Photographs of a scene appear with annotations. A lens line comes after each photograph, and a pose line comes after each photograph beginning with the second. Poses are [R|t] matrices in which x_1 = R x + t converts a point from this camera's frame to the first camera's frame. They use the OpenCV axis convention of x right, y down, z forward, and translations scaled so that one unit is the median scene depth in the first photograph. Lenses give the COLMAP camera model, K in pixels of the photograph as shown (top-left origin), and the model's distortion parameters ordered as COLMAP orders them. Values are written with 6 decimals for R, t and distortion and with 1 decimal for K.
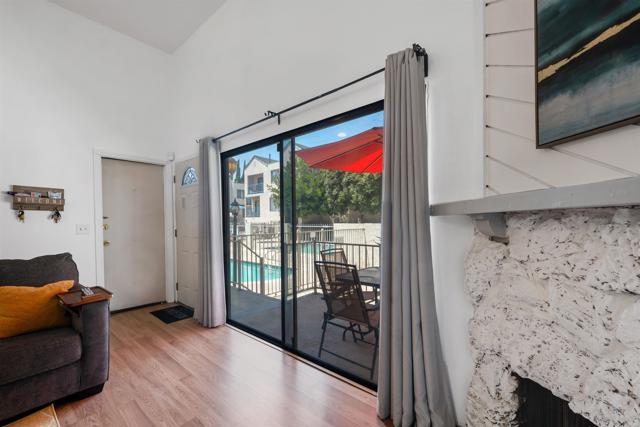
lens RADIAL K [[260.8, 0, 321.0], [0, 260.8, 218.9], [0, 0, 1]] dist [0.000232, 0.000024]
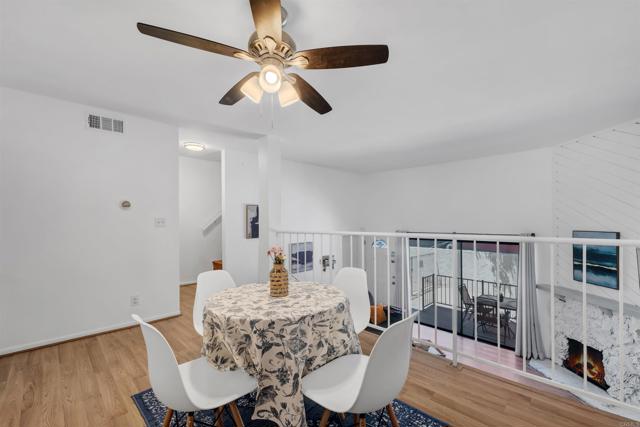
lens RADIAL K [[265.4, 0, 320.0], [0, 265.4, 213.5], [0, 0, 1]] dist [-0.004238, -0.000649]
pose [[0.996713, 0.002581, -0.080970, -1.525037], [-0.003958, 0.999850, -0.016853, -0.678673], [0.080915, 0.017118, 0.996574, -1.886585]]
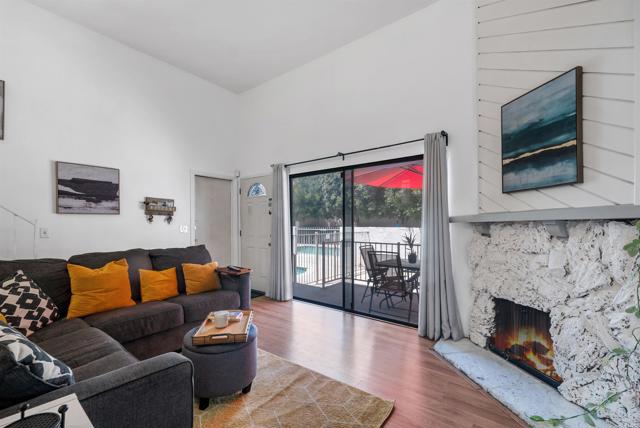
lens RADIAL K [[267.2, 0, 319.4], [0, 267.2, 217.4], [0, 0, 1]] dist [-0.000589, 0.000054]
pose [[0.998969, 0.010415, 0.044176, -0.478450], [-0.009604, 0.999782, -0.018531, -0.004644], [-0.044360, 0.018088, 0.998852, -0.691560]]
